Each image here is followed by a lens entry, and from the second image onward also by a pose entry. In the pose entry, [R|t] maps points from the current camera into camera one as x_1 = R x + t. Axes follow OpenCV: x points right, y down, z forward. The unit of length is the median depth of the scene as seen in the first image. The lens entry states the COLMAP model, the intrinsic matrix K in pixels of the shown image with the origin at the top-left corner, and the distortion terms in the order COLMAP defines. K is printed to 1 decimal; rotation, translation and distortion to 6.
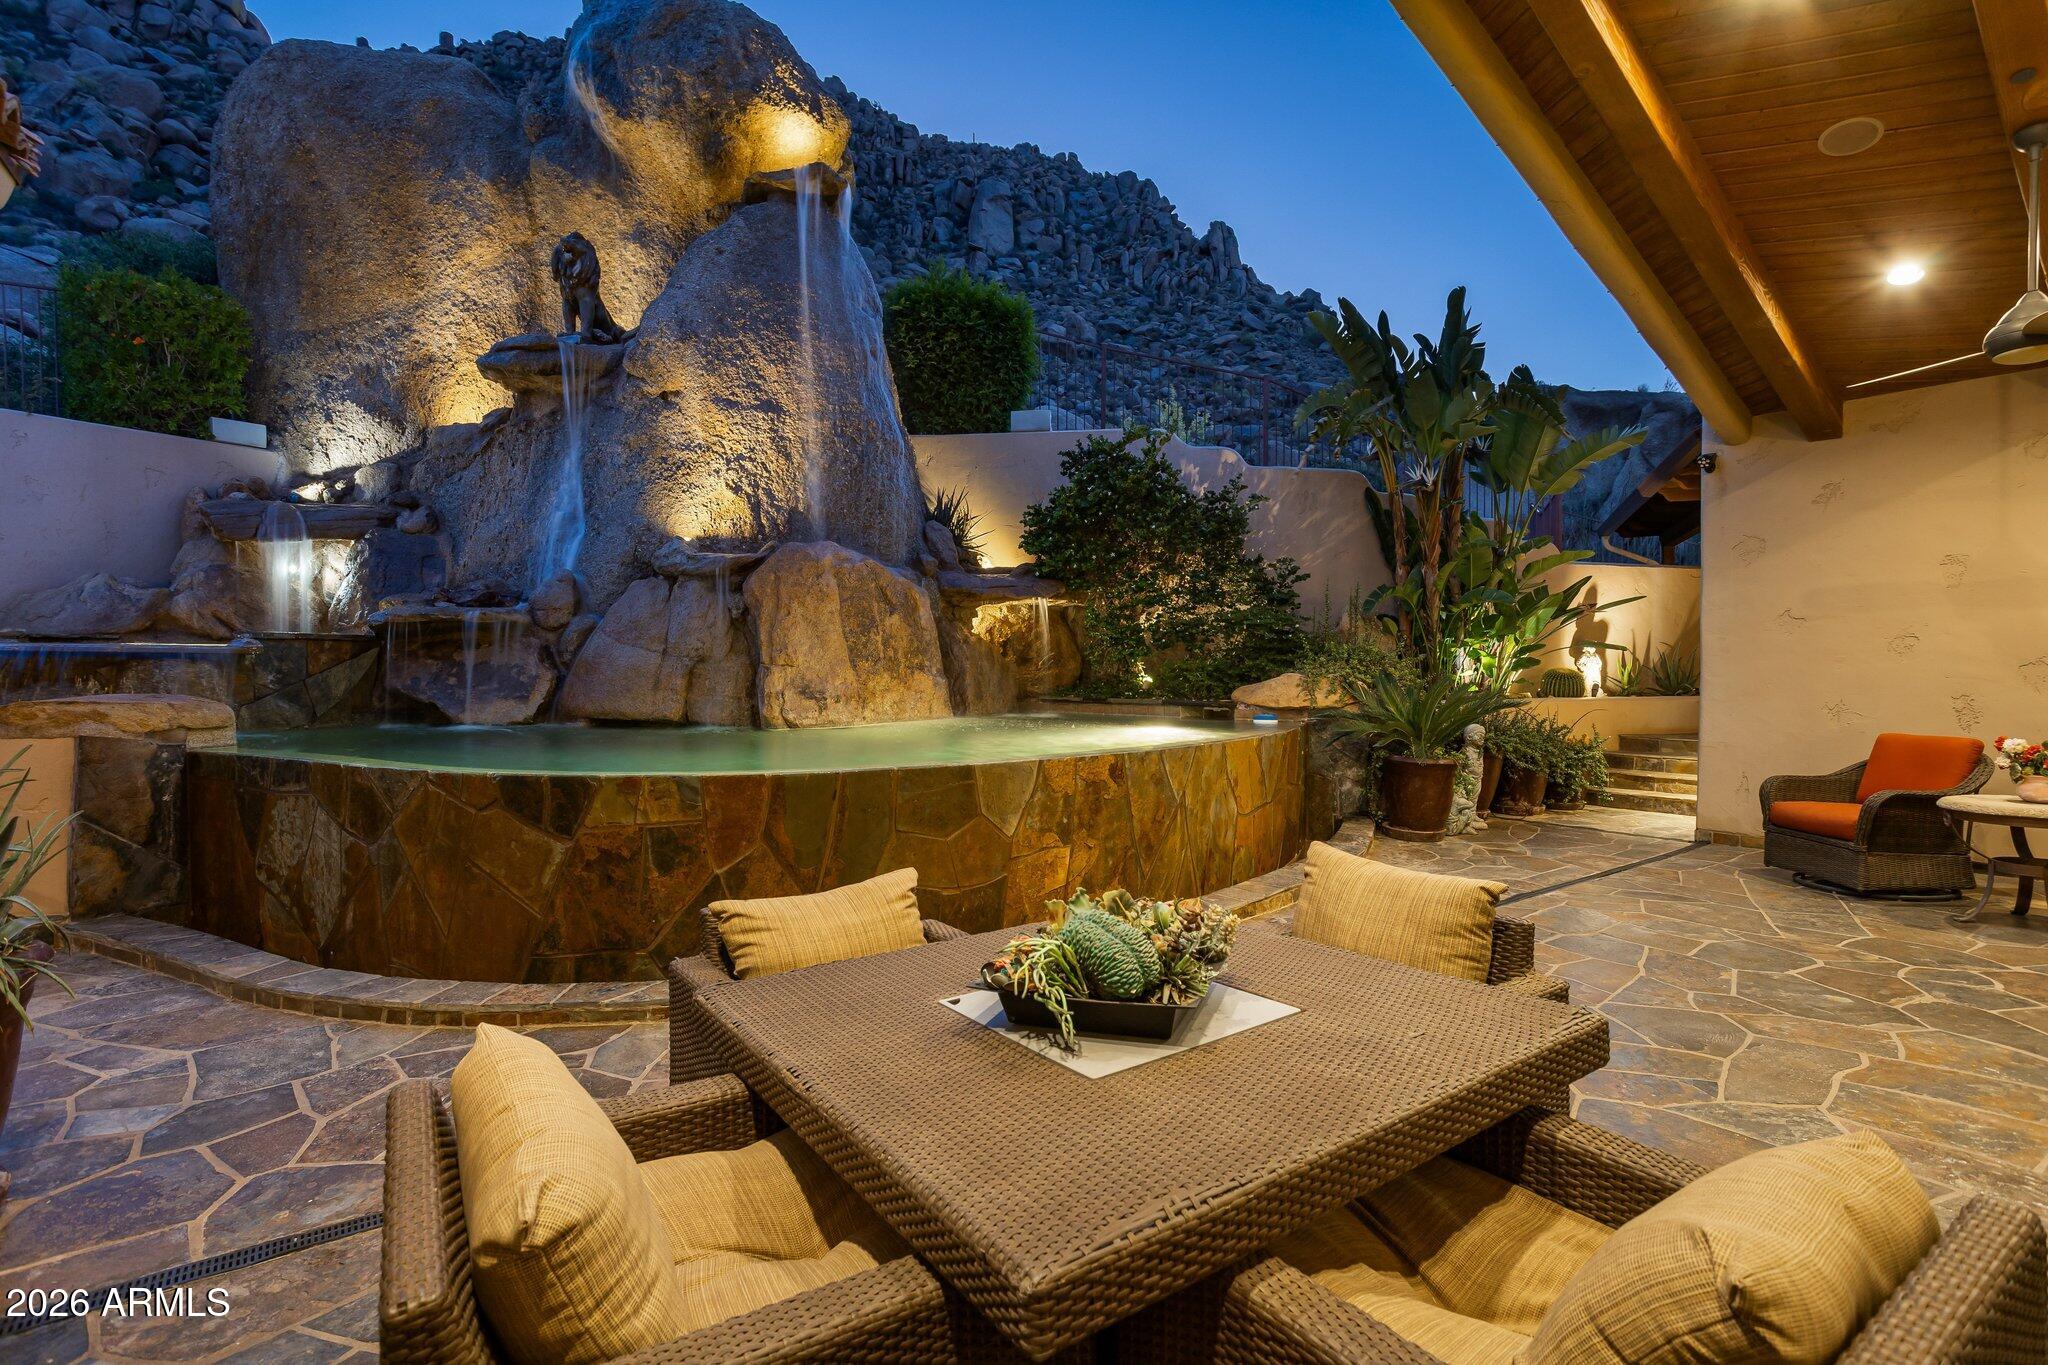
lens RADIAL K [[993.2, 0, 1033.5], [0, 993.2, 674.6], [0, 0, 1]] dist [-0.060627, 0.039672]
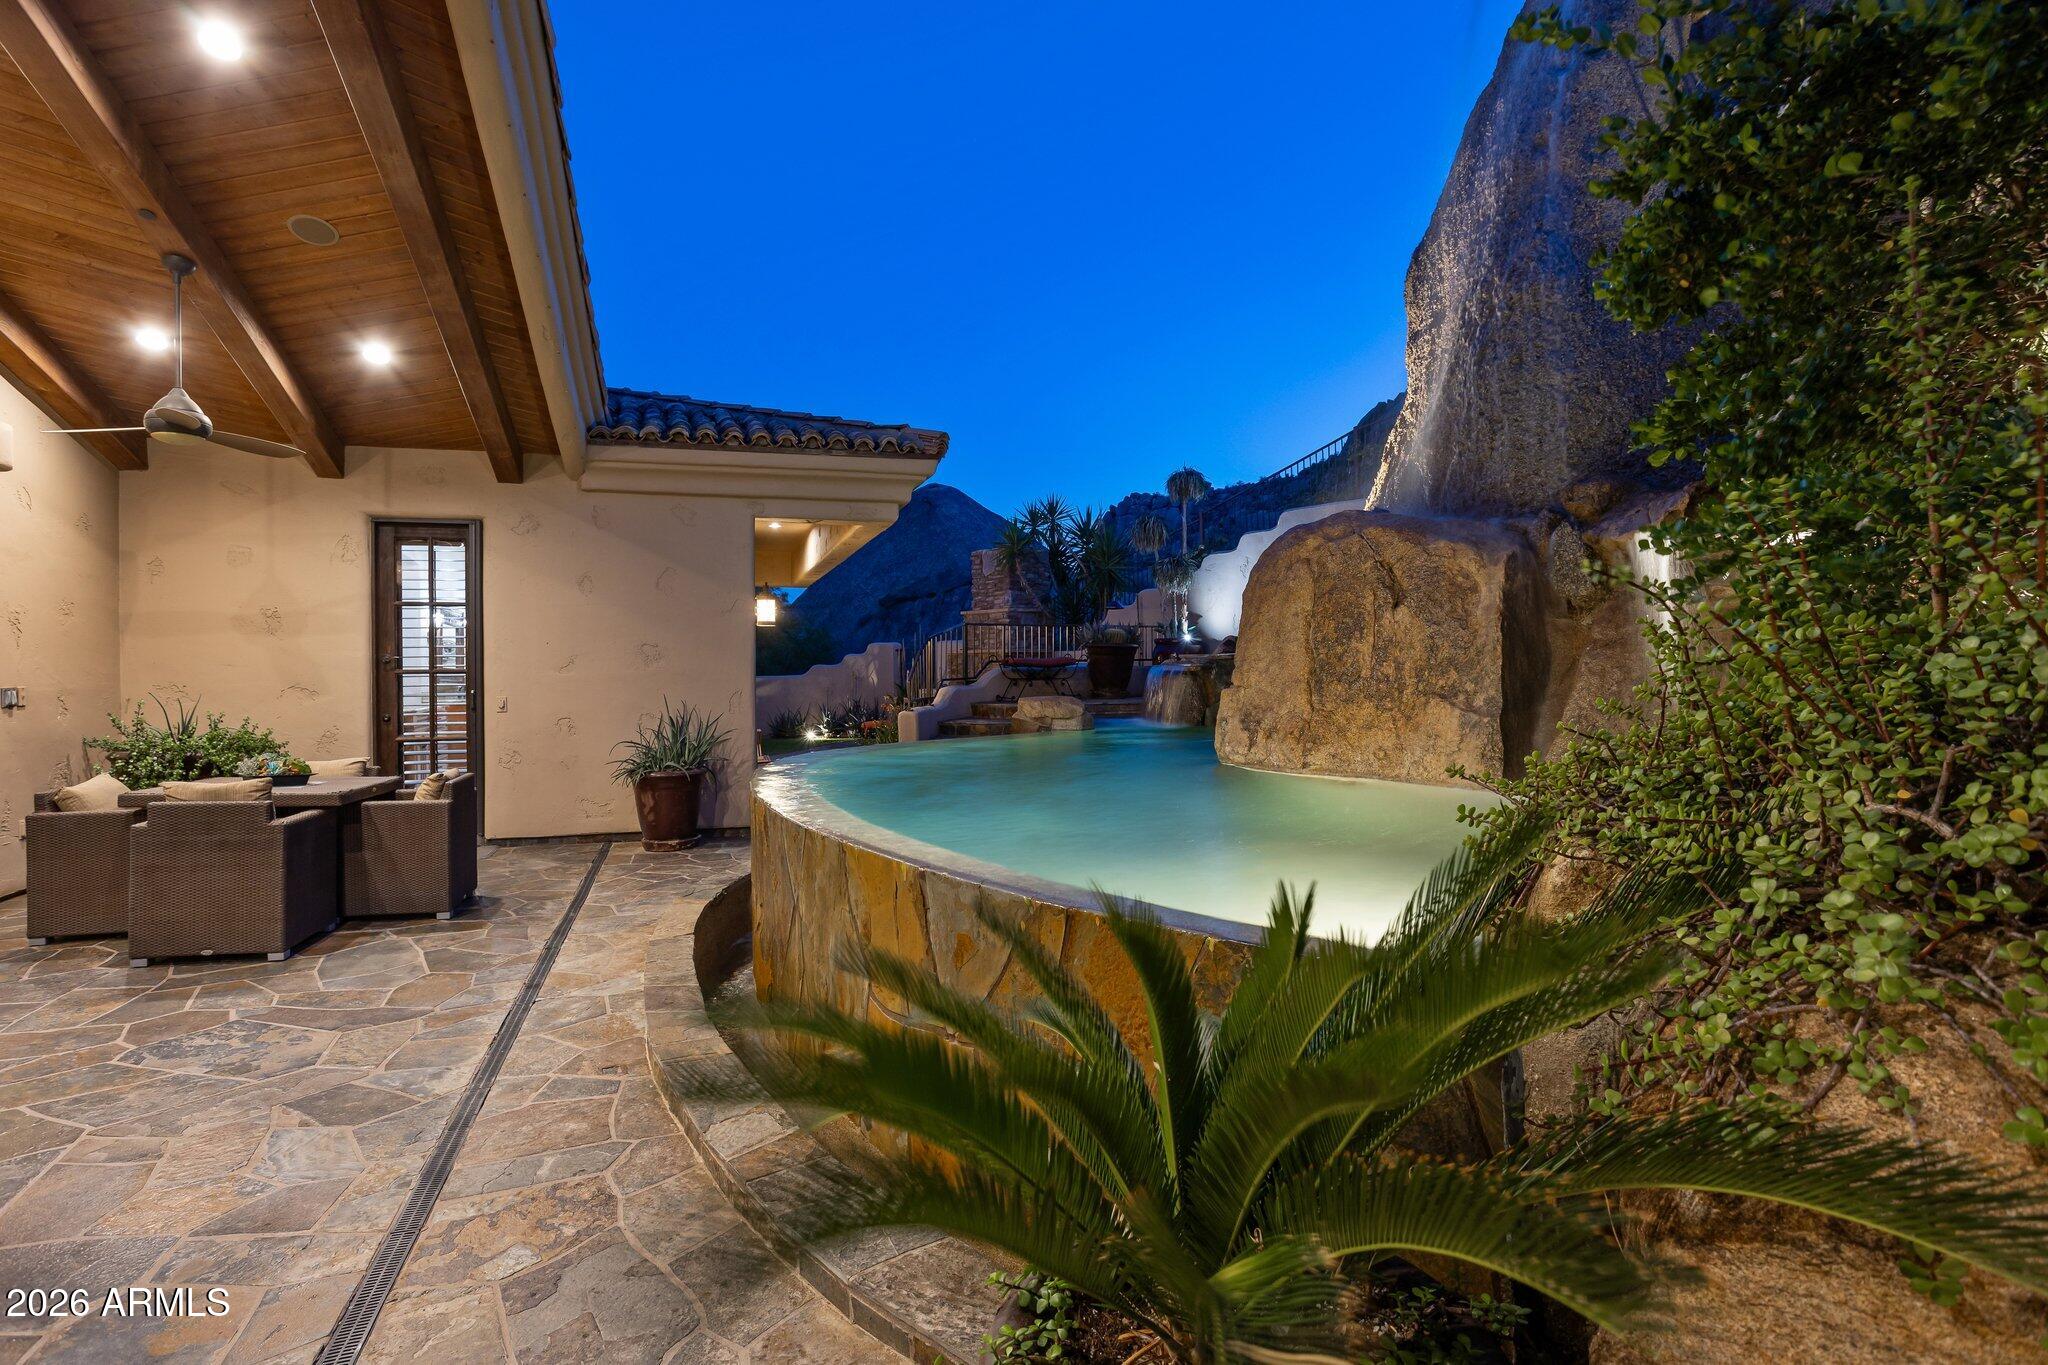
lens RADIAL K [[1049.5, 0, 1024.0], [0, 1049.5, 682.5], [0, 0, 1]] dist [-0.073857, 0.035835]
pose [[-0.344428, 0.014954, -0.938693, 0.551122], [-0.006140, 0.999816, 0.018181, -0.024177], [0.938792, 0.012025, -0.344273, 1.011721]]
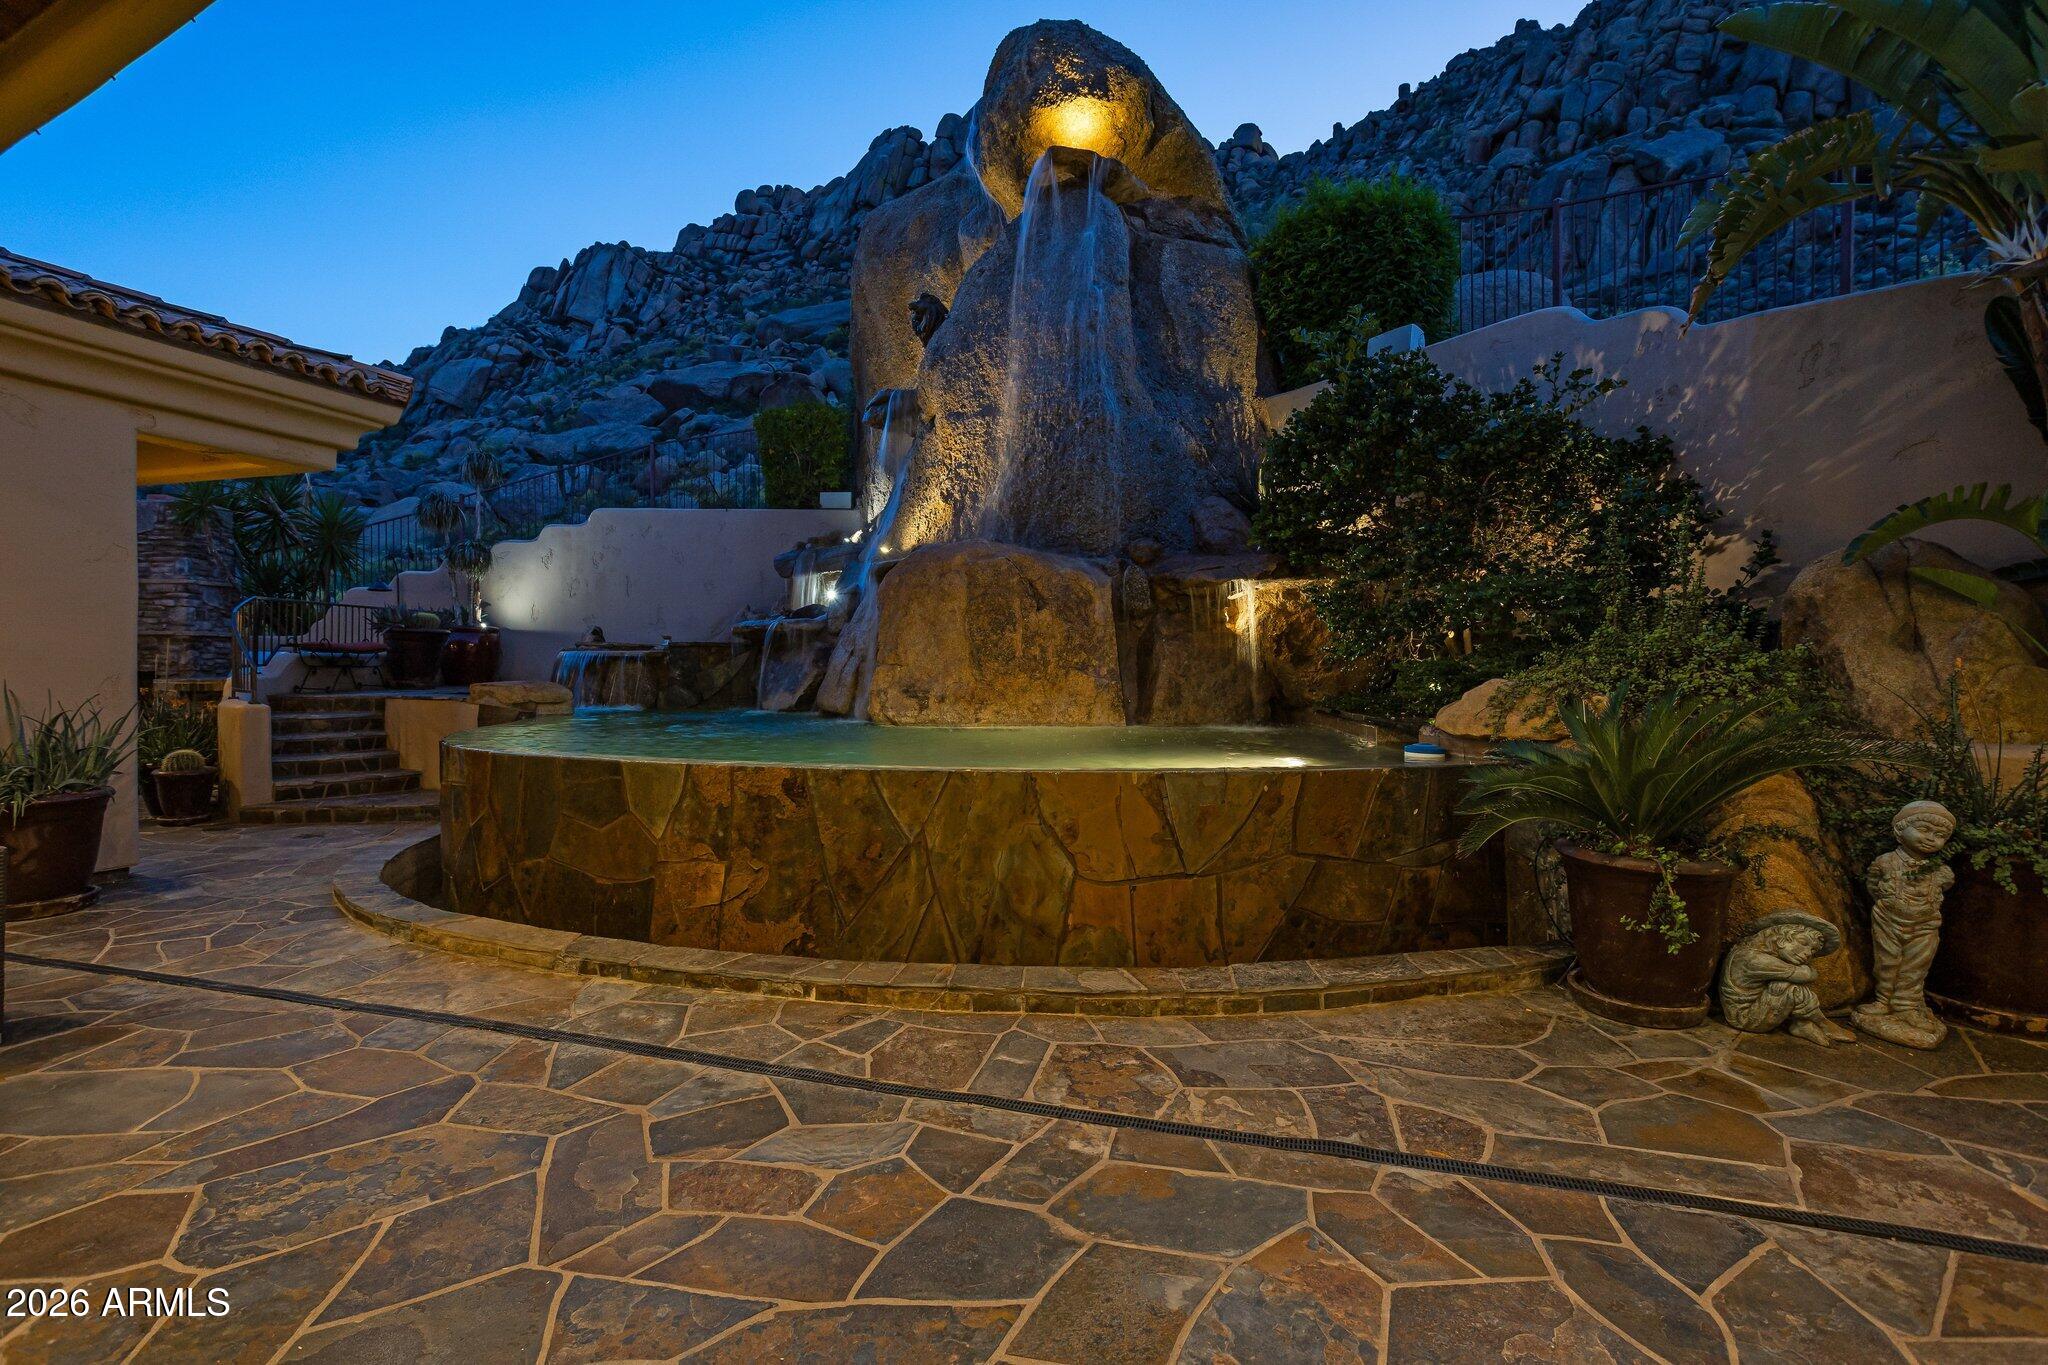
lens RADIAL K [[993.2, 0, 1033.5], [0, 993.2, 674.6], [0, 0, 1]] dist [-0.060627, 0.039672]
pose [[0.583004, 0.008890, -0.812420, 0.609594], [-0.010221, 0.999941, 0.003607, -0.003722], [0.812405, 0.006201, 0.583061, 0.458347]]
